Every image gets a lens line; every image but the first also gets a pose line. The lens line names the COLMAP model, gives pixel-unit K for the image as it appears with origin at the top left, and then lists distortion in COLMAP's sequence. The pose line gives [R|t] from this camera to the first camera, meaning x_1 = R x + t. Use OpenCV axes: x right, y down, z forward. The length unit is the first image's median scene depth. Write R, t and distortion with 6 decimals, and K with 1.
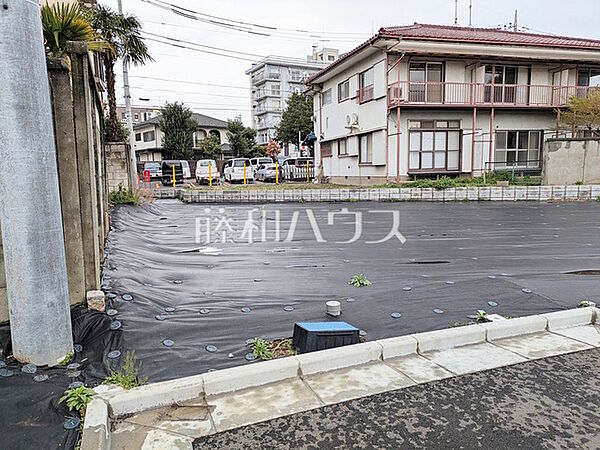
lens RADIAL K [[442.8, 0, 292.0], [0, 442.8, 226.6], [0, 0, 1]] dist [0.062630, -0.000606]
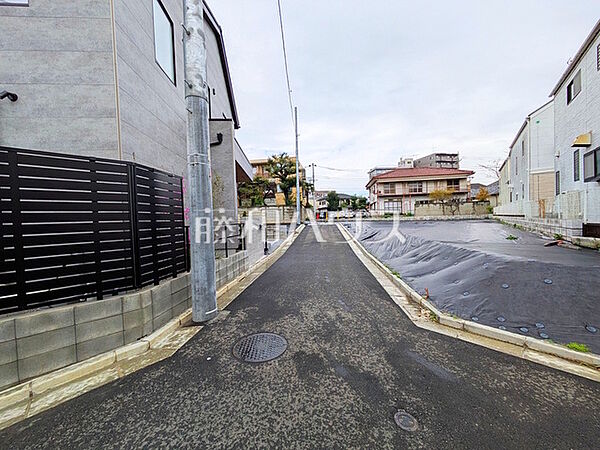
lens RADIAL K [[237.0, 0, 300.0], [0, 237.0, 225.0], [0, 0, 1]] dist [0.002469, 0.000792]
pose [[0.903926, 0.006680, -0.427637, 0.449771], [-0.044811, 0.995854, -0.079165, 0.144629], [0.425336, 0.090722, 0.900477, -0.952542]]
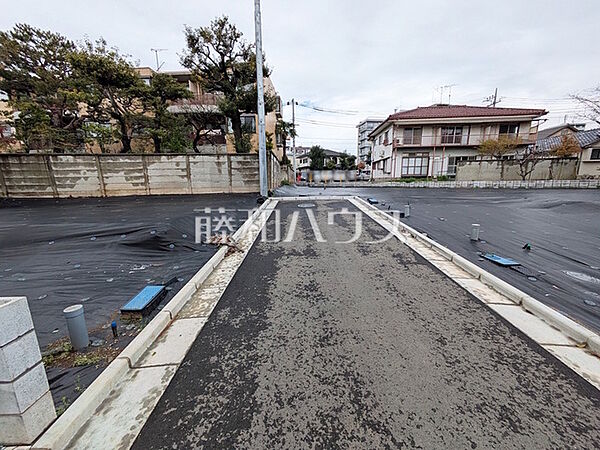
lens RADIAL K [[237.0, 0, 300.0], [0, 237.0, 225.0], [0, 0, 1]] dist [0.002469, 0.000792]
pose [[0.939305, 0.072565, -0.335321, 0.193136], [-0.048765, 0.995691, 0.078871, 0.062014], [0.339600, -0.057732, 0.938797, -0.355260]]
